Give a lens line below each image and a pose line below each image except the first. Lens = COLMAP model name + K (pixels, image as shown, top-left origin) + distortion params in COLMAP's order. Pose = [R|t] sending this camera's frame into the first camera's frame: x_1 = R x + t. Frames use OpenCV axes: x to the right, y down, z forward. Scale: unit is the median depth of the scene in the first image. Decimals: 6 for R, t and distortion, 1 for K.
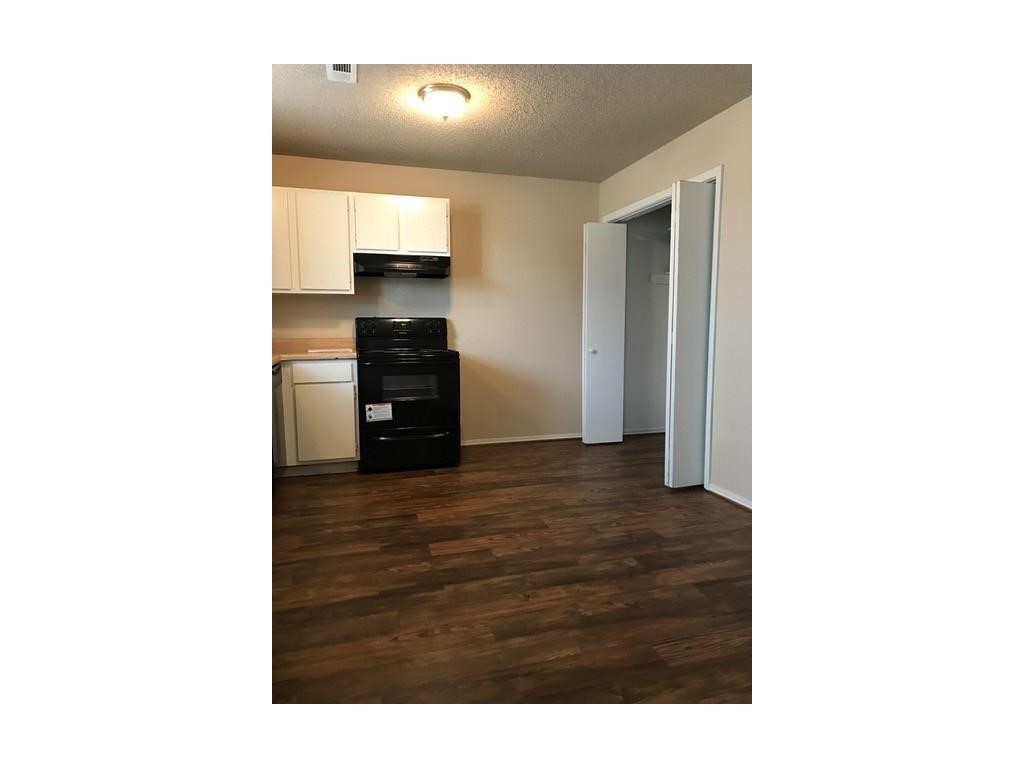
lens RADIAL K [[516.6, 0, 514.3], [0, 516.6, 375.7], [0, 0, 1]] dist [0.023782, -0.000583]
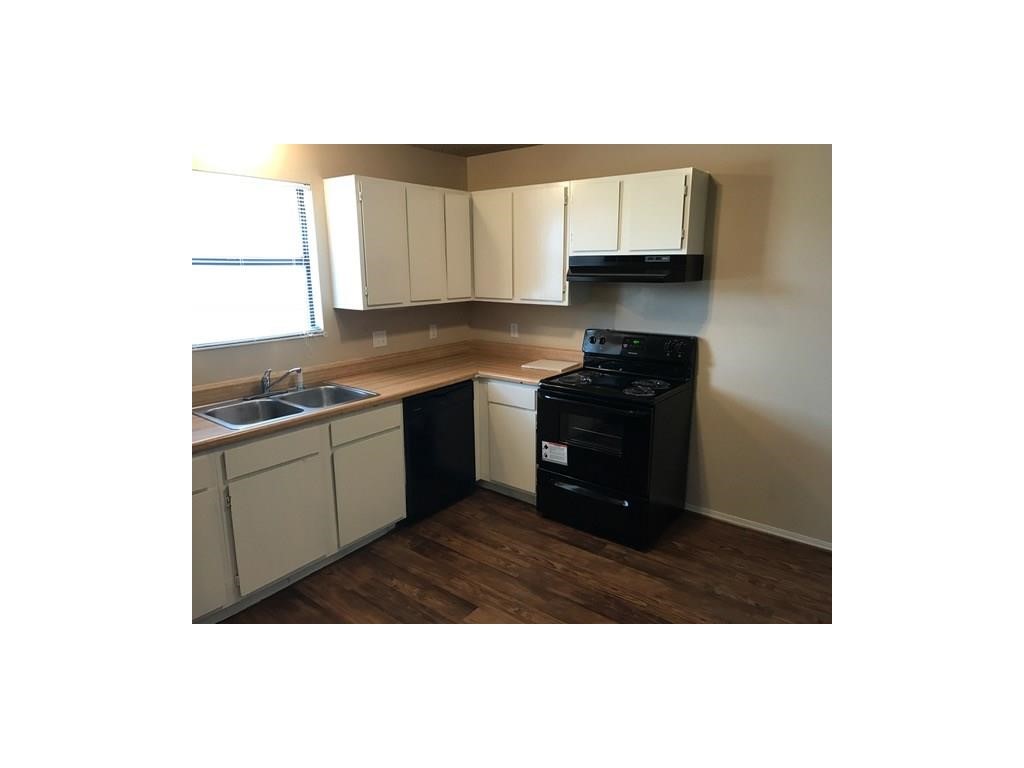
lens RADIAL K [[516.6, 0, 514.3], [0, 516.6, 375.7], [0, 0, 1]] dist [0.023782, -0.000583]
pose [[0.598542, 0.166837, -0.783526, 0.332537], [-0.082157, 0.985700, 0.147126, -0.169959], [0.796867, -0.023689, 0.603690, 0.443197]]
